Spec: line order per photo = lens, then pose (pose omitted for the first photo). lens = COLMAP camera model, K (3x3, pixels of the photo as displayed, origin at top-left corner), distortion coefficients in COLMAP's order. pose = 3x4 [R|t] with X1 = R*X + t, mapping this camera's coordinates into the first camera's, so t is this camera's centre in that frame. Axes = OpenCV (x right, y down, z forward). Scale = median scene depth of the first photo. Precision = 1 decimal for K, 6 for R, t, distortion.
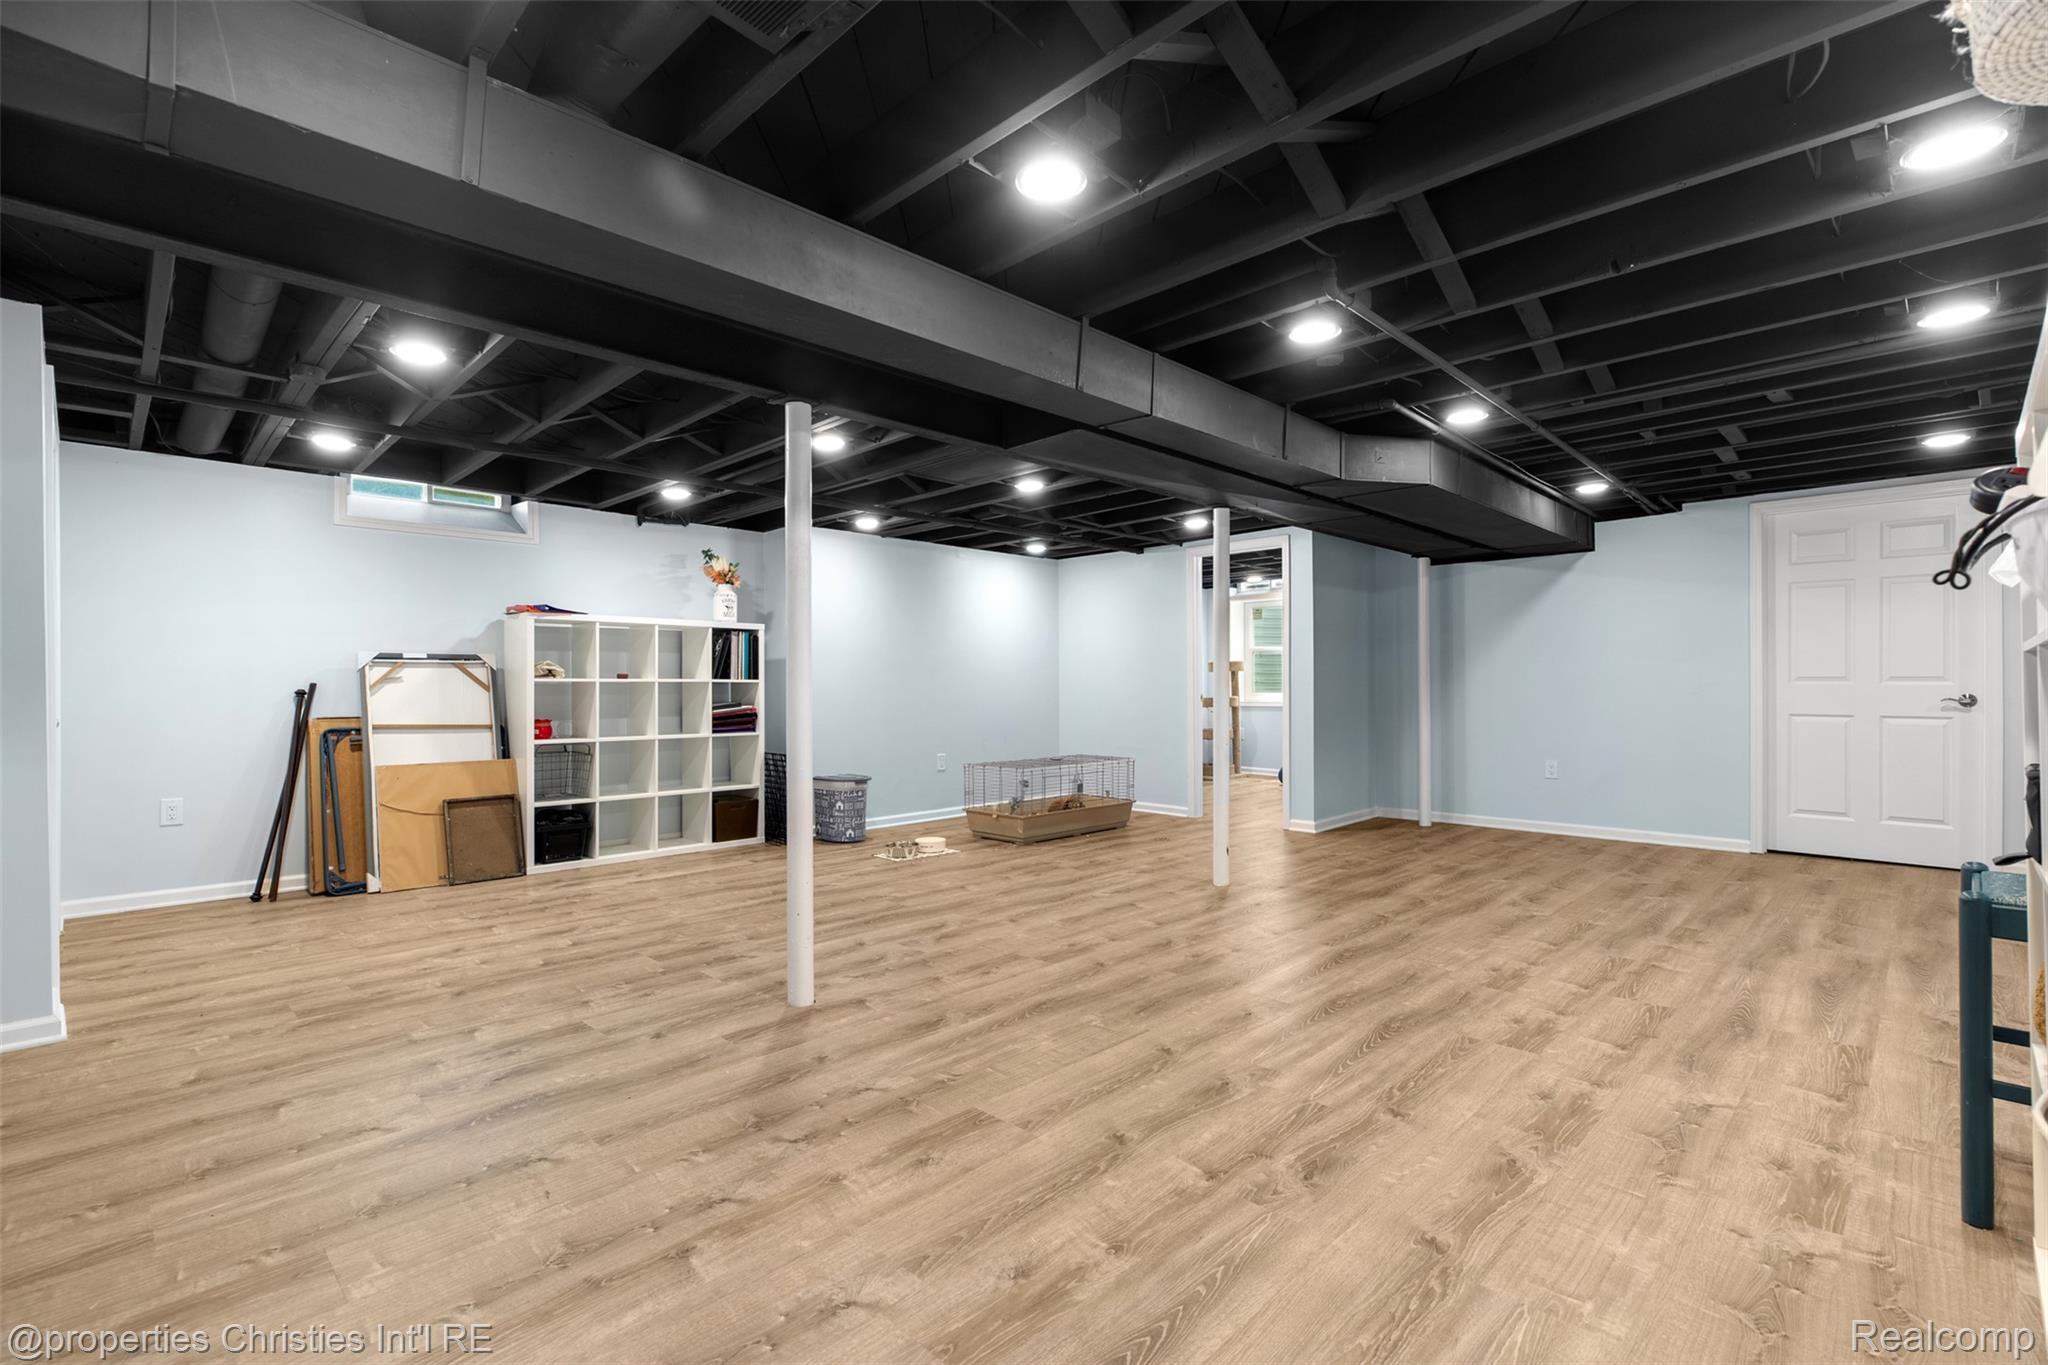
lens RADIAL K [[931.4, 0, 1020.4], [0, 931.4, 677.0], [0, 0, 1]] dist [-0.000508, 0.000115]
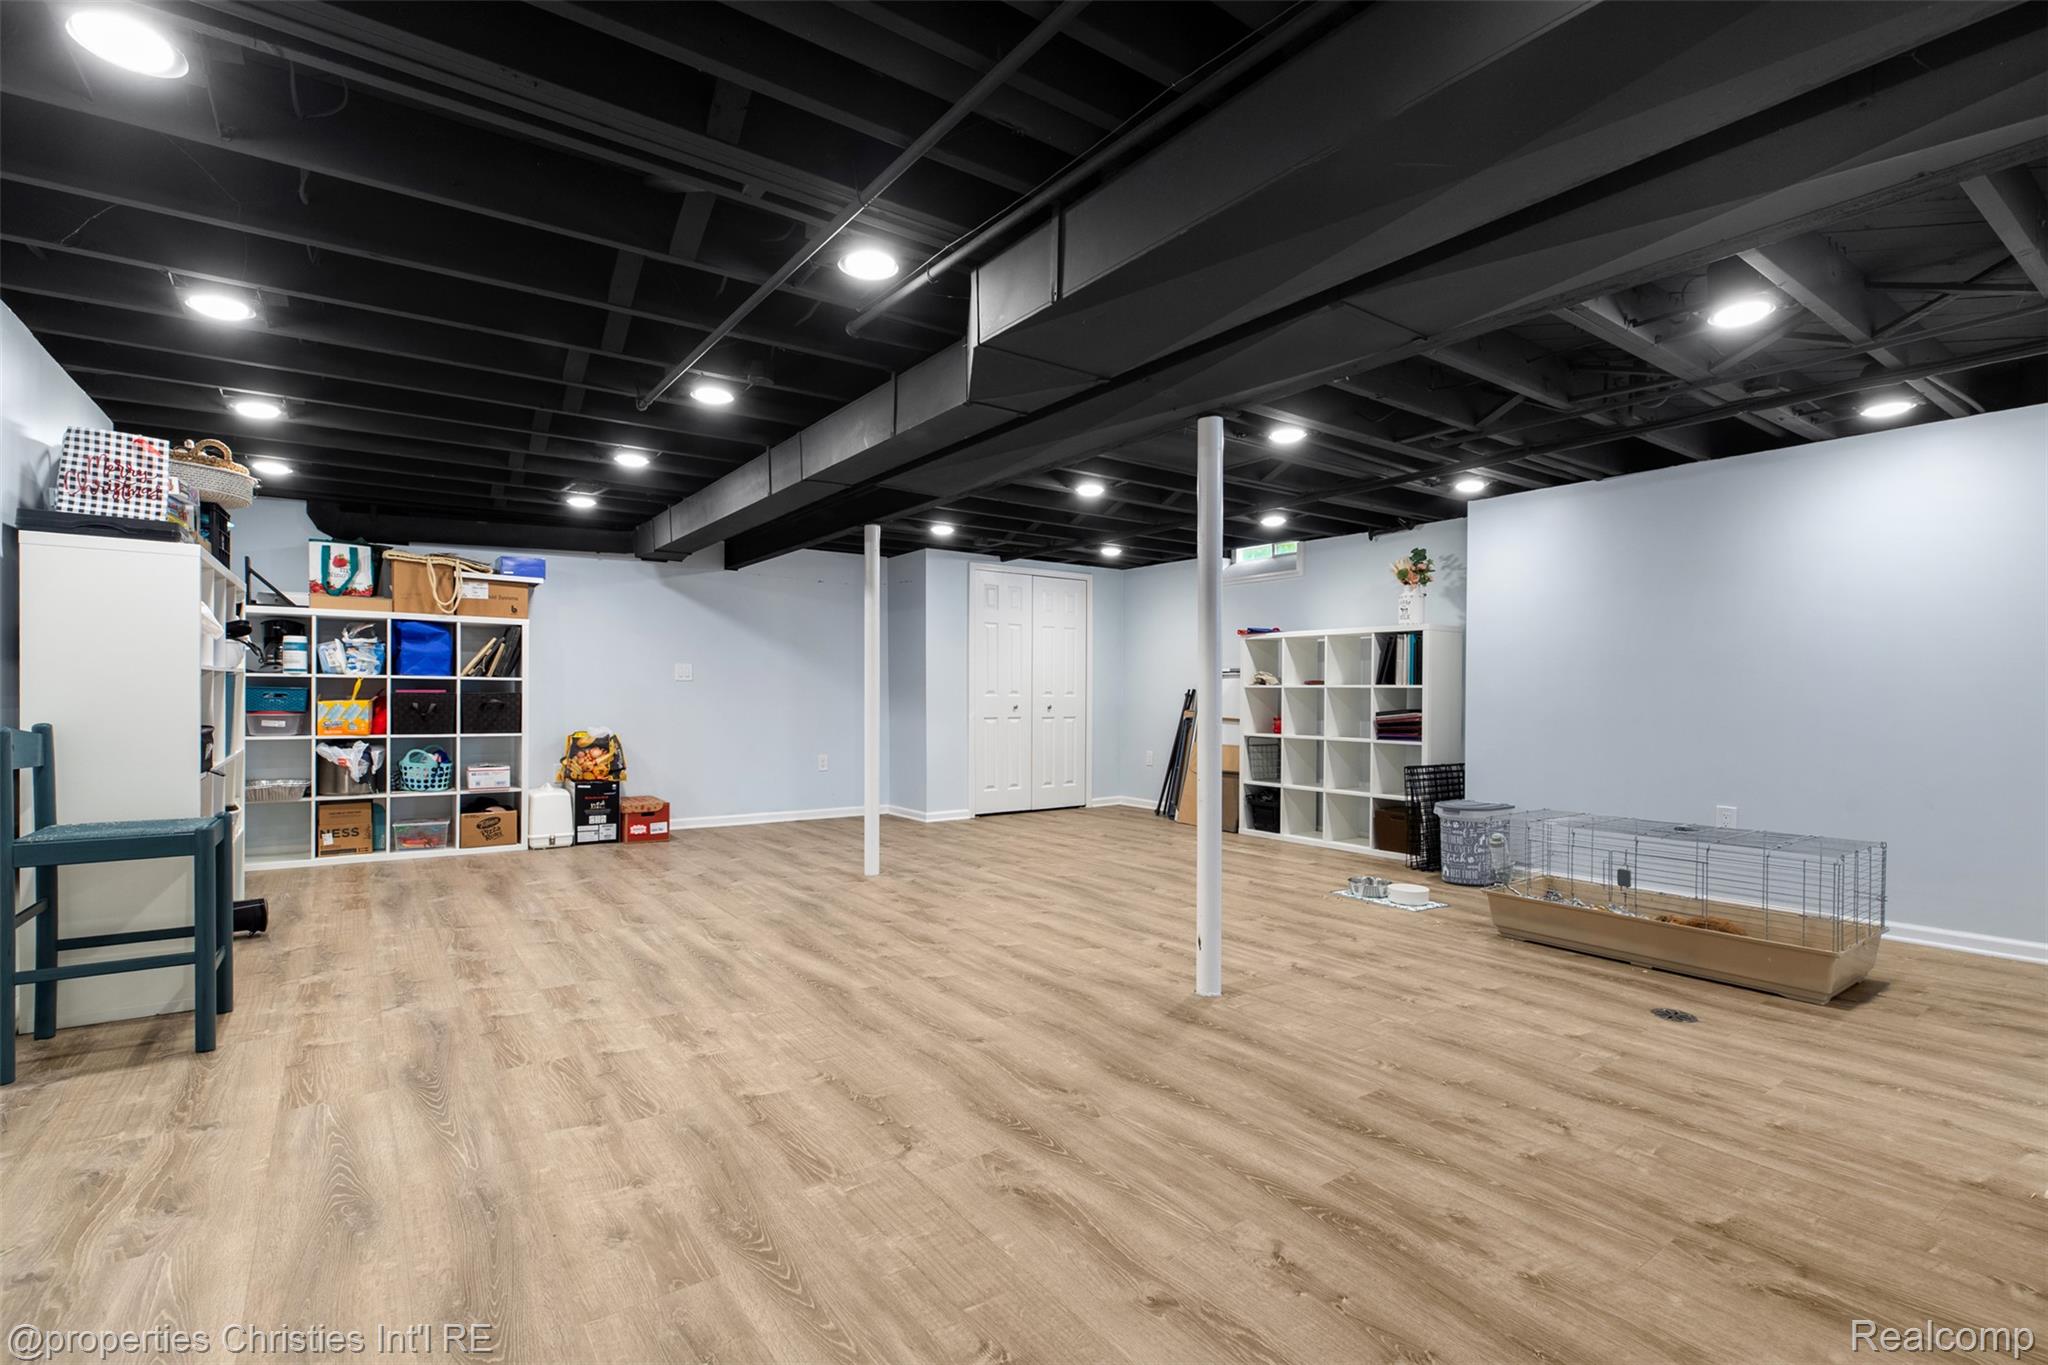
lens RADIAL K [[931.4, 0, 1019.0], [0, 931.4, 696.1], [0, 0, 1]] dist [-0.000508, 0.000115]
pose [[-0.167437, 0.006559, -0.985861, 1.350639], [0.005136, 0.999970, 0.005781, 0.012418], [0.985869, -0.004095, -0.167466, 1.491744]]
